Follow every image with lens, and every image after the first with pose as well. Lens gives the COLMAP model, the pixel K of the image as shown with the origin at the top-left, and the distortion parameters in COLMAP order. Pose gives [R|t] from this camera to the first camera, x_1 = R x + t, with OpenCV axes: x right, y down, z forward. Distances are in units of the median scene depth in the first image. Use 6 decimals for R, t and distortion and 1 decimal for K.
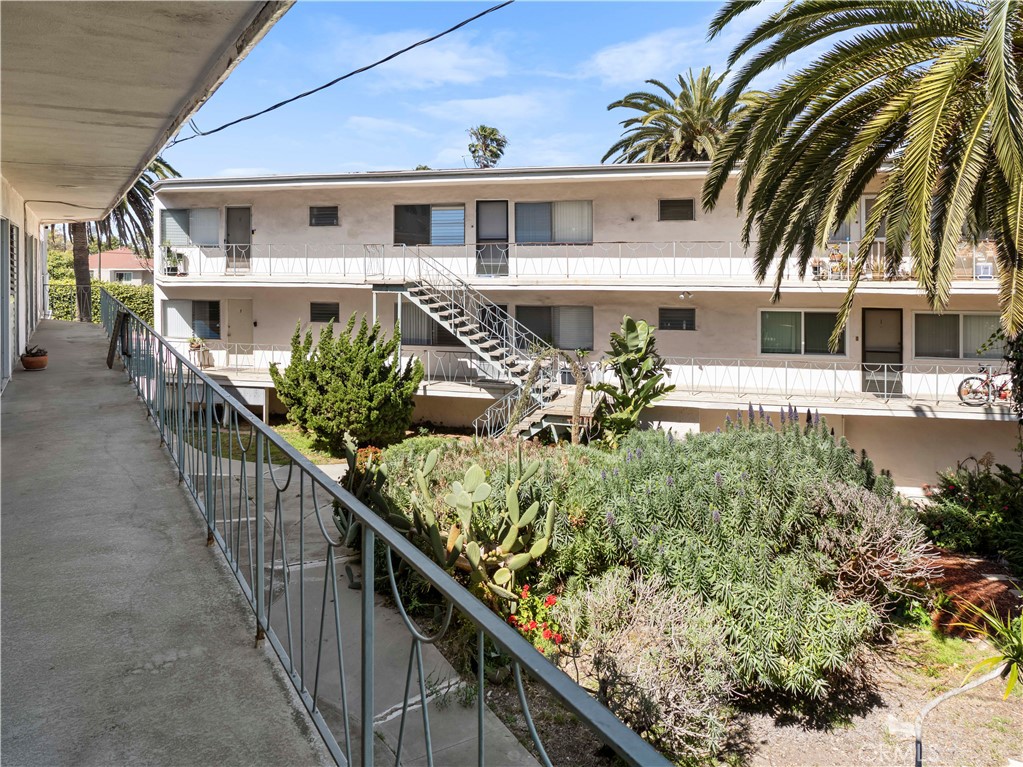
lens RADIAL K [[729.1, 0, 512.5], [0, 729.1, 381.6], [0, 0, 1]] dist [-0.039560, 0.000082]
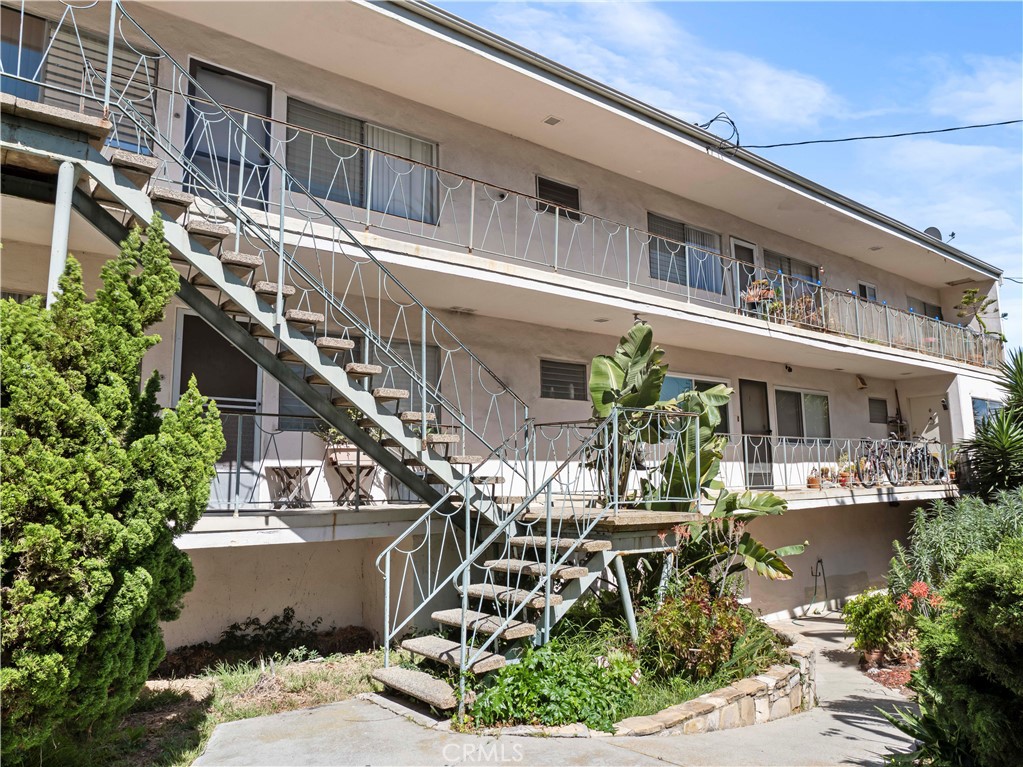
lens RADIAL K [[729.1, 0, 511.9], [0, 729.1, 386.2], [0, 0, 1]] dist [-0.039560, 0.000082]
pose [[0.575871, 0.107695, 0.810416, -0.283164], [0.147272, 0.961404, -0.232409, 0.050737], [-0.804166, 0.253190, 0.537784, 0.779944]]
